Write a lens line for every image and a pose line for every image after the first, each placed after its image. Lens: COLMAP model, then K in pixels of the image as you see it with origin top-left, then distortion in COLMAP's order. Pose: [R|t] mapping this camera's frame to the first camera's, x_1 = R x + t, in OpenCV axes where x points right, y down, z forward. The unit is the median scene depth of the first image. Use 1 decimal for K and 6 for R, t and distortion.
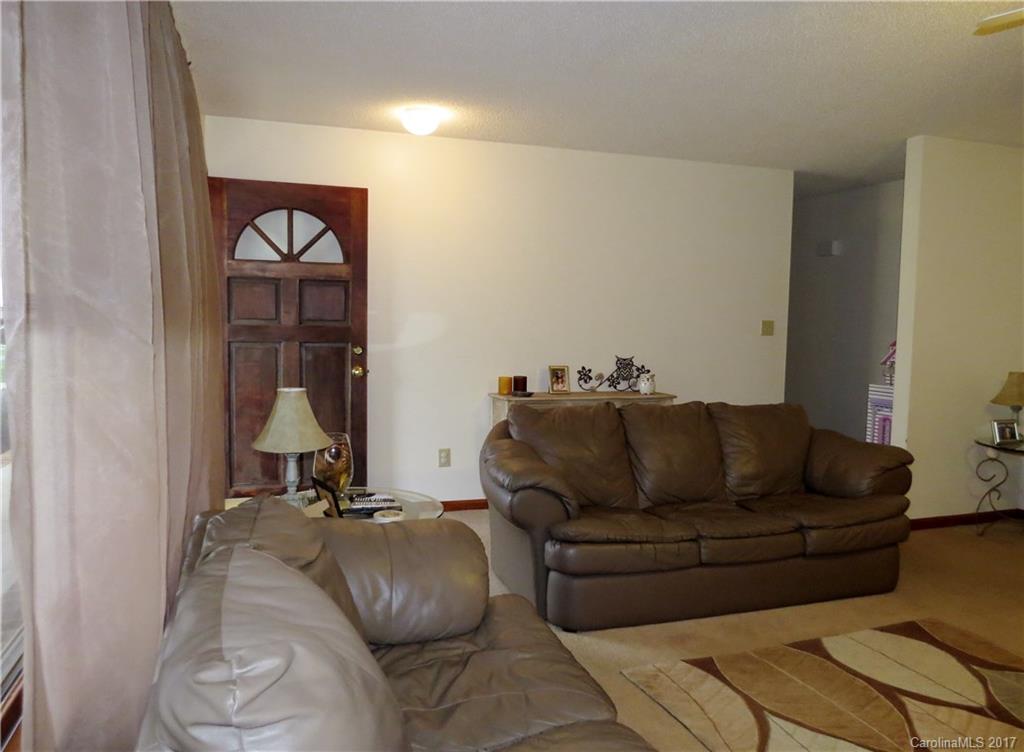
lens RADIAL K [[755.5, 0, 512.0], [0, 755.5, 376.0], [0, 0, 1]] dist [-0.002545, -0.004560]
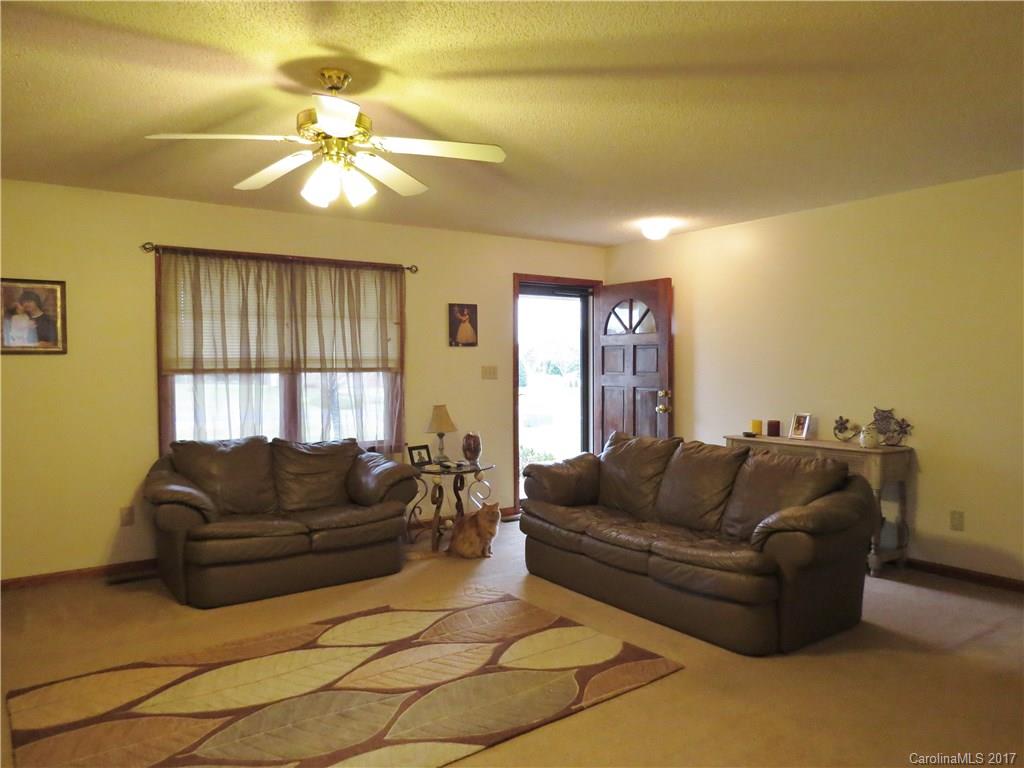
lens RADIAL K [[730.9, 0, 512.0], [0, 730.9, 384.0], [0, 0, 1]] dist [-0.023347, 0.003373]
pose [[0.284885, 0.004049, -0.958553, 1.048719], [-0.070480, 0.997373, -0.016734, -0.009899], [0.955967, 0.072326, 0.284422, 0.367085]]
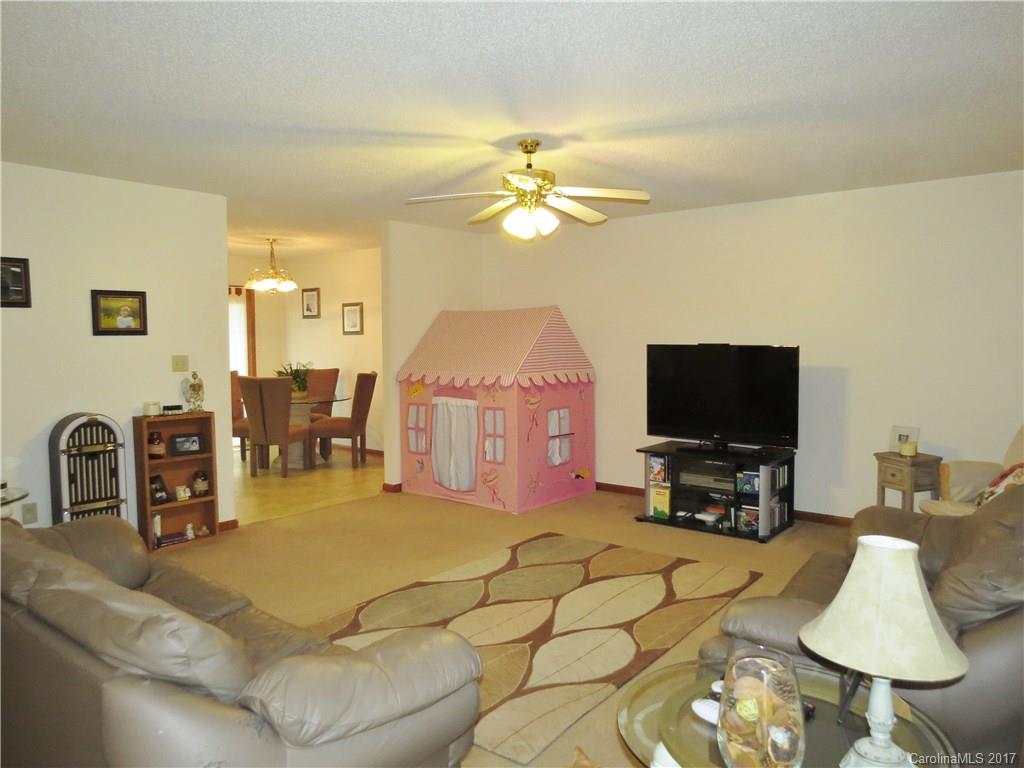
lens RADIAL K [[730.9, 0, 512.0], [0, 730.9, 384.0], [0, 0, 1]] dist [-0.023347, 0.003373]
pose [[-0.516176, -0.066119, 0.853926, -0.331619], [0.068368, 0.990653, 0.118033, -0.091687], [-0.853749, 0.119307, -0.506831, 0.869029]]
